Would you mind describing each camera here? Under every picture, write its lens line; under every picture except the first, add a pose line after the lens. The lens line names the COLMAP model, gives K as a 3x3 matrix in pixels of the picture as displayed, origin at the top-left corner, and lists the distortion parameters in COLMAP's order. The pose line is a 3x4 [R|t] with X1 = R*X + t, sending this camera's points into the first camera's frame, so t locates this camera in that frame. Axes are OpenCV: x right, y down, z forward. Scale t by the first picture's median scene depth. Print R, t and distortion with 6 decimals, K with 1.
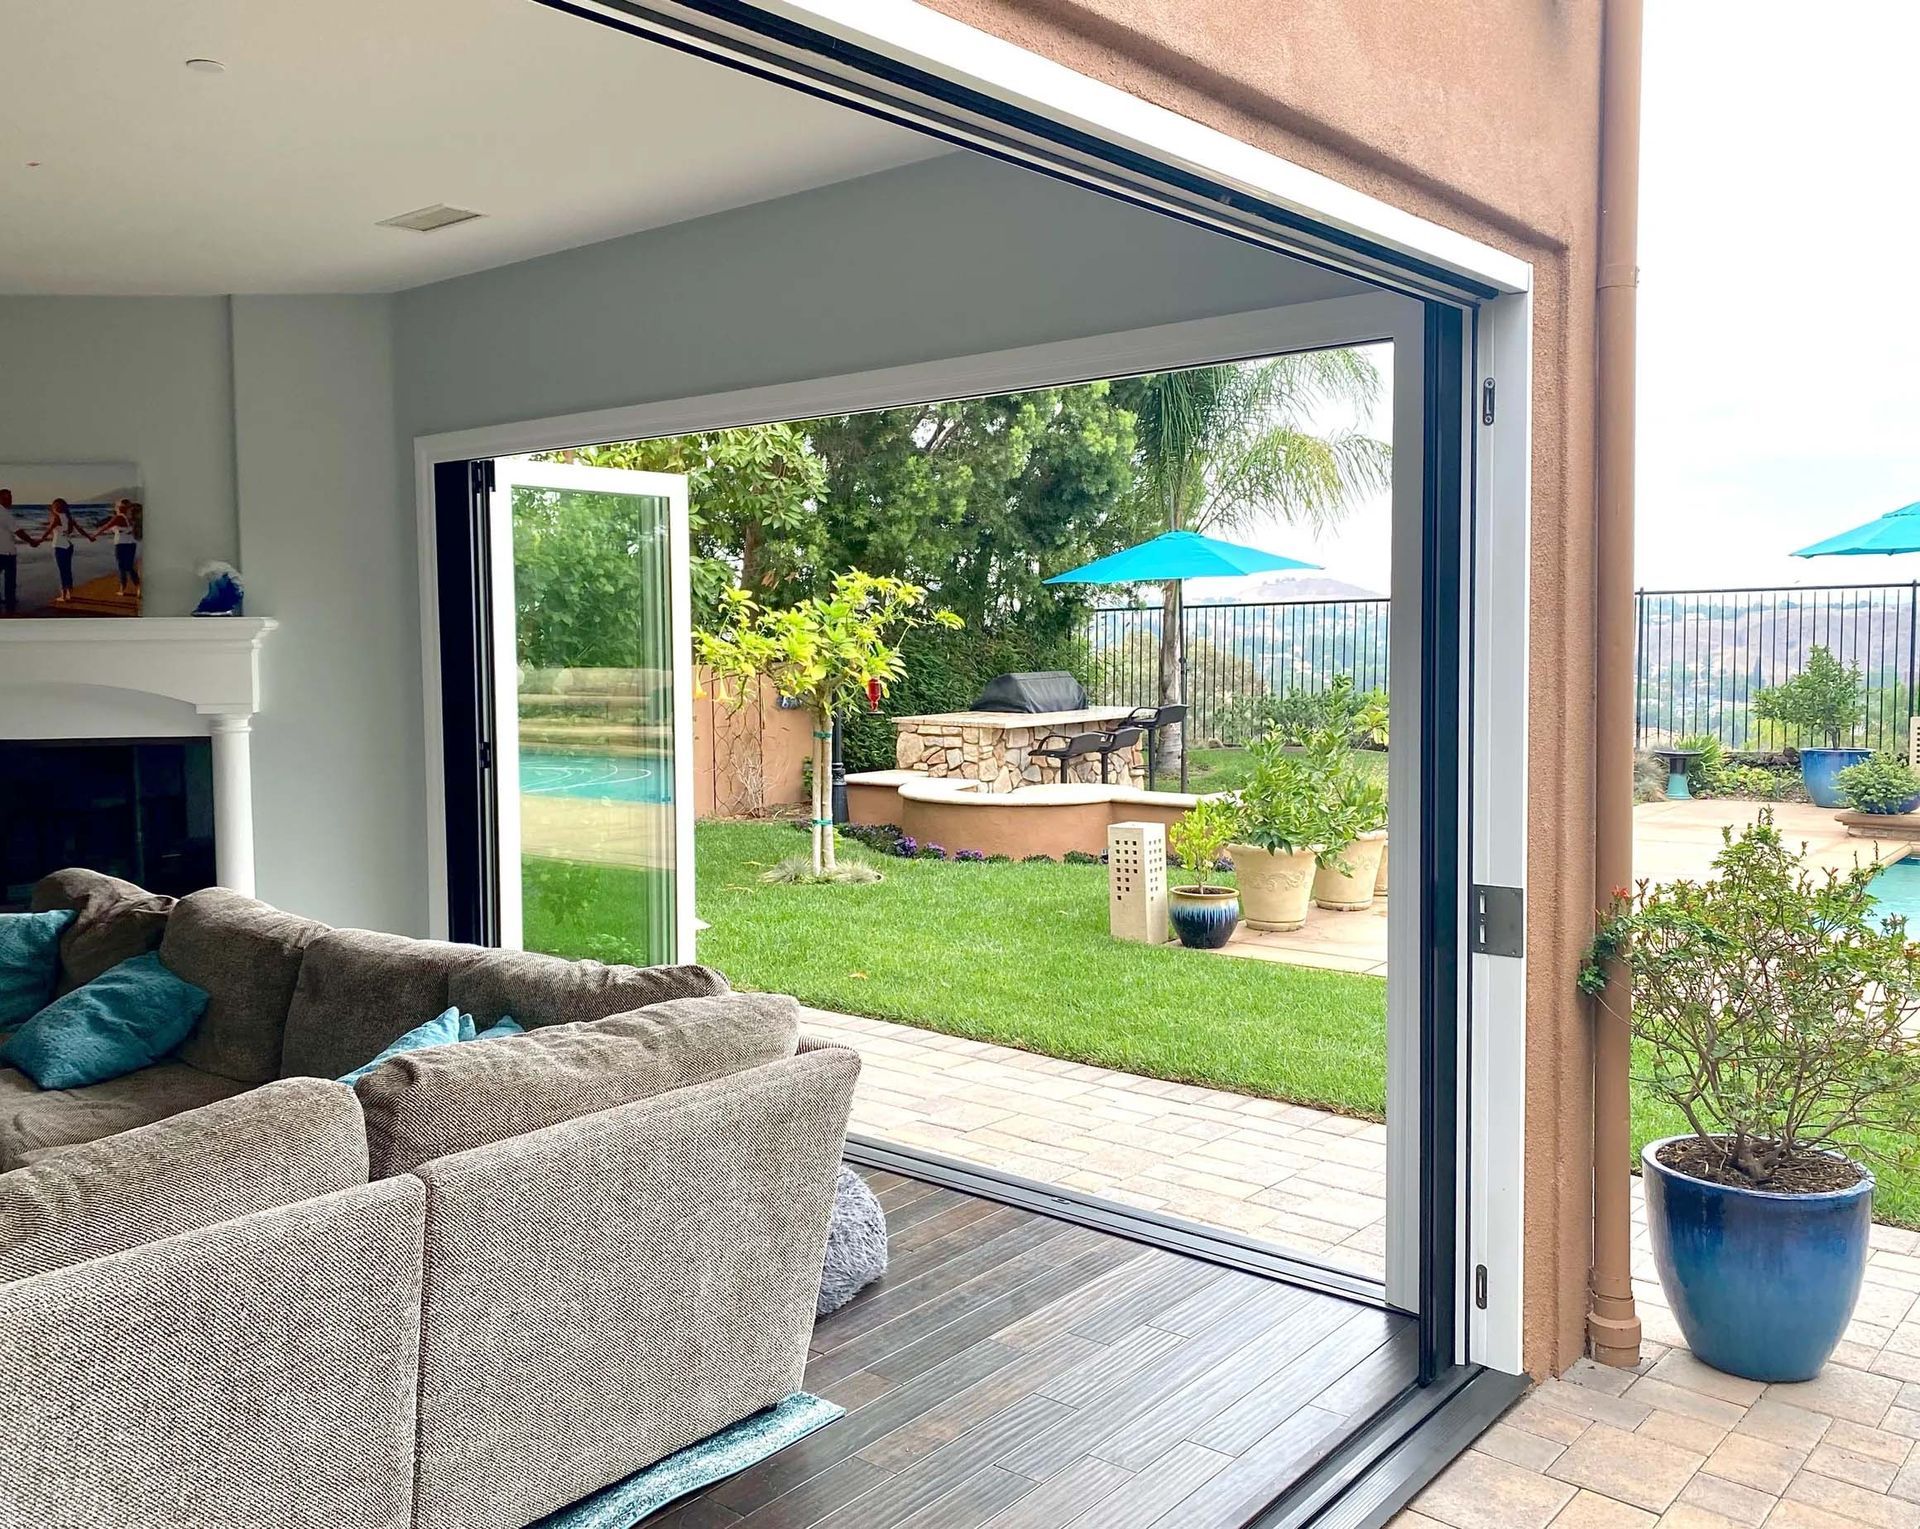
lens RADIAL K [[1620.7, 0, 959.8], [0, 1620.7, 768.6], [0, 0, 1]] dist [0.044476, -0.000717]
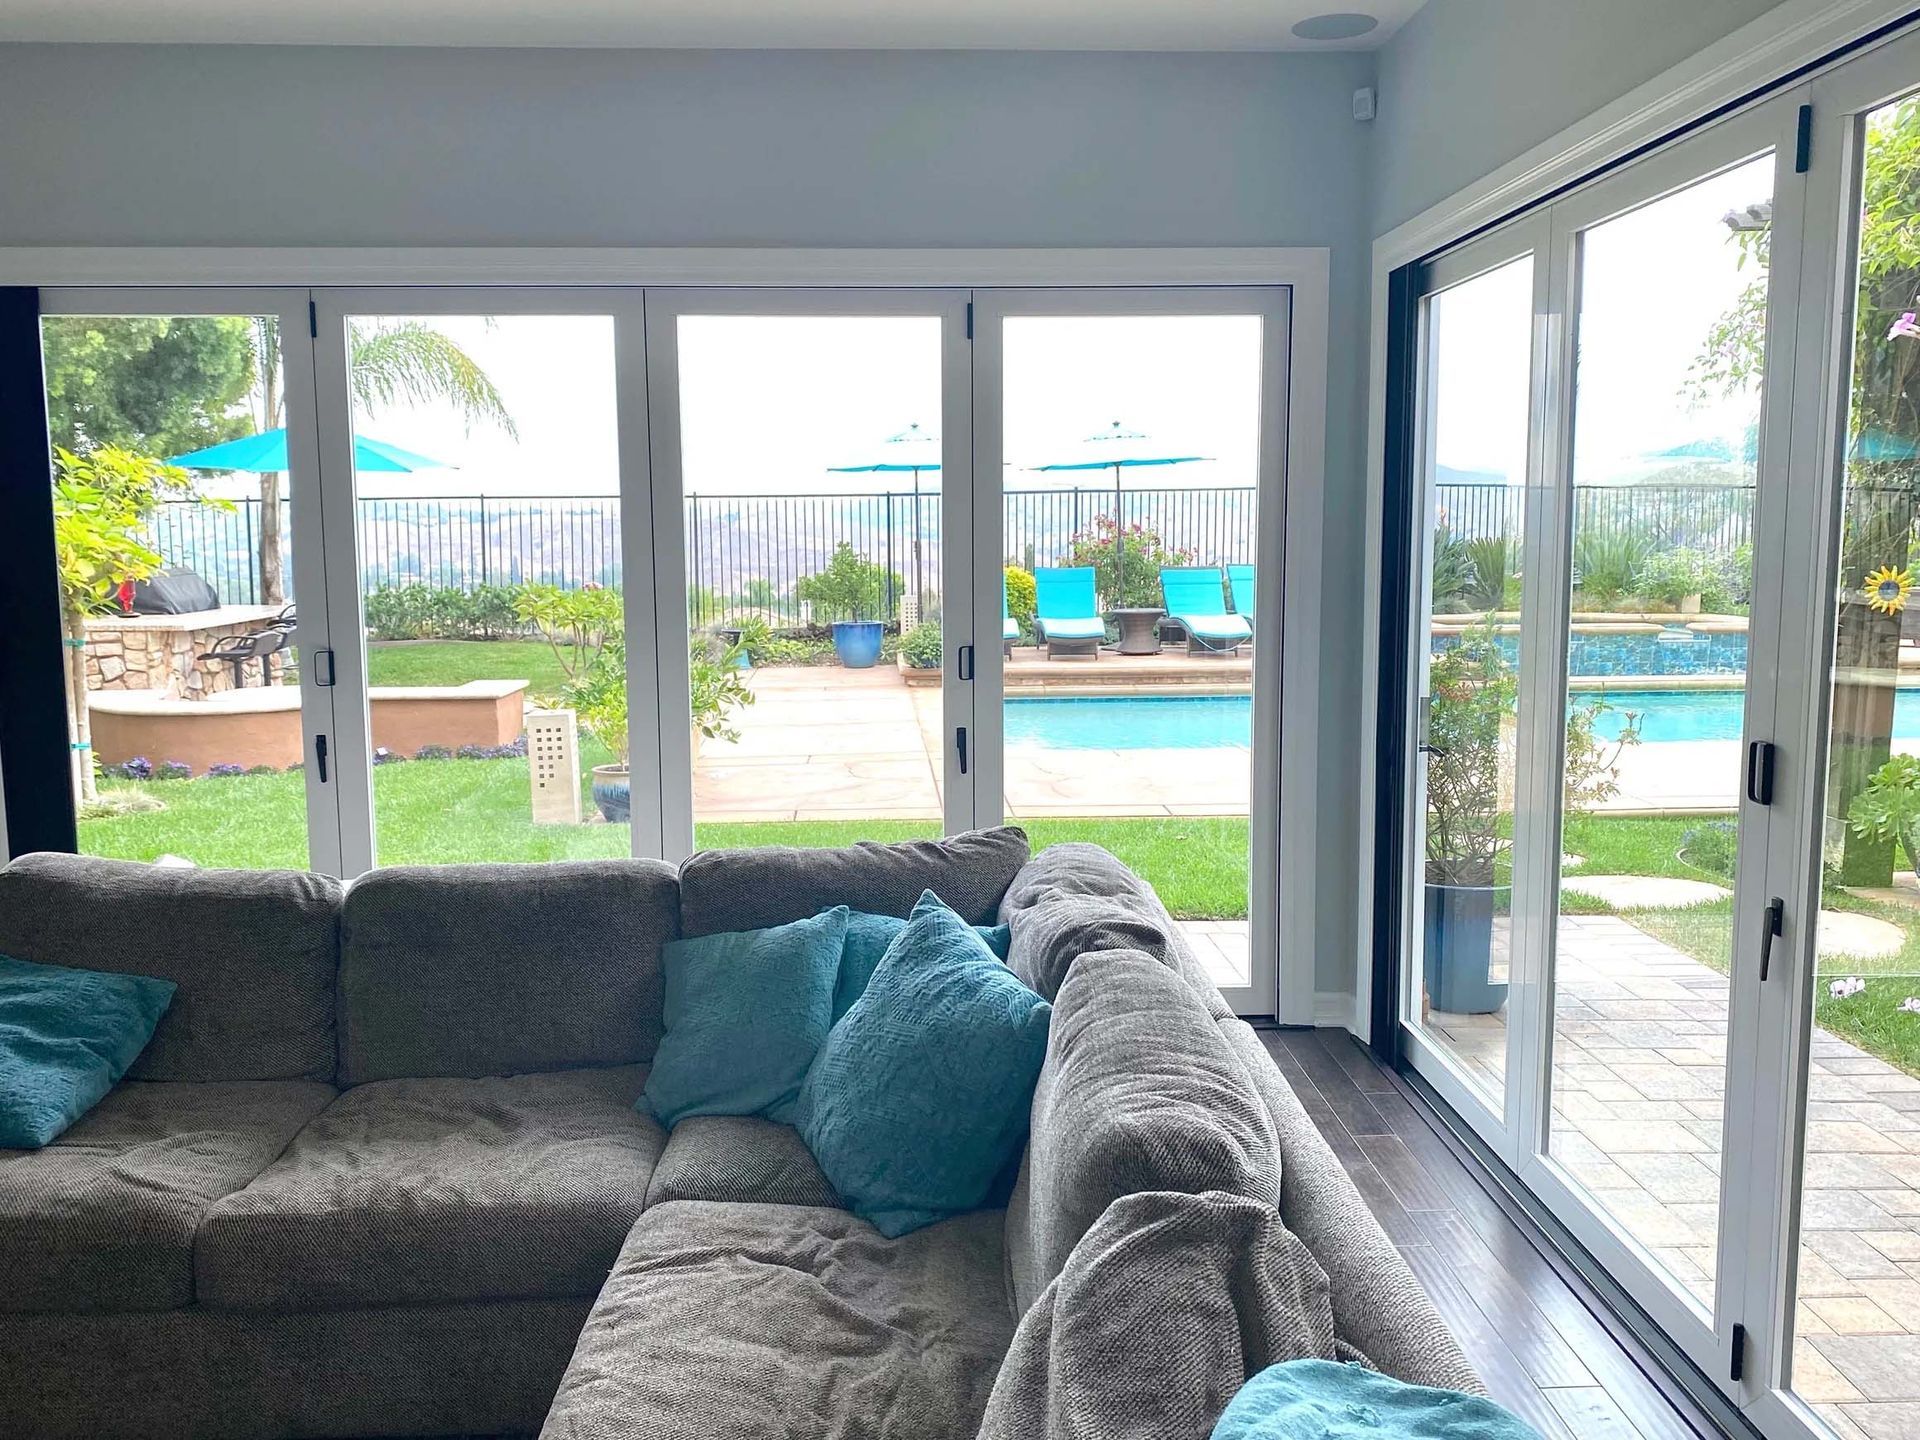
lens RADIAL K [[1517.5, 0, 959.0], [0, 1517.5, 711.9], [0, 0, 1]] dist [0.027349, 0.004054]
pose [[0.740566, -0.077436, 0.667507, -0.218439], [0.055436, 0.996992, 0.054156, -0.002024], [-0.669693, -0.003102, 0.742632, 0.077439]]
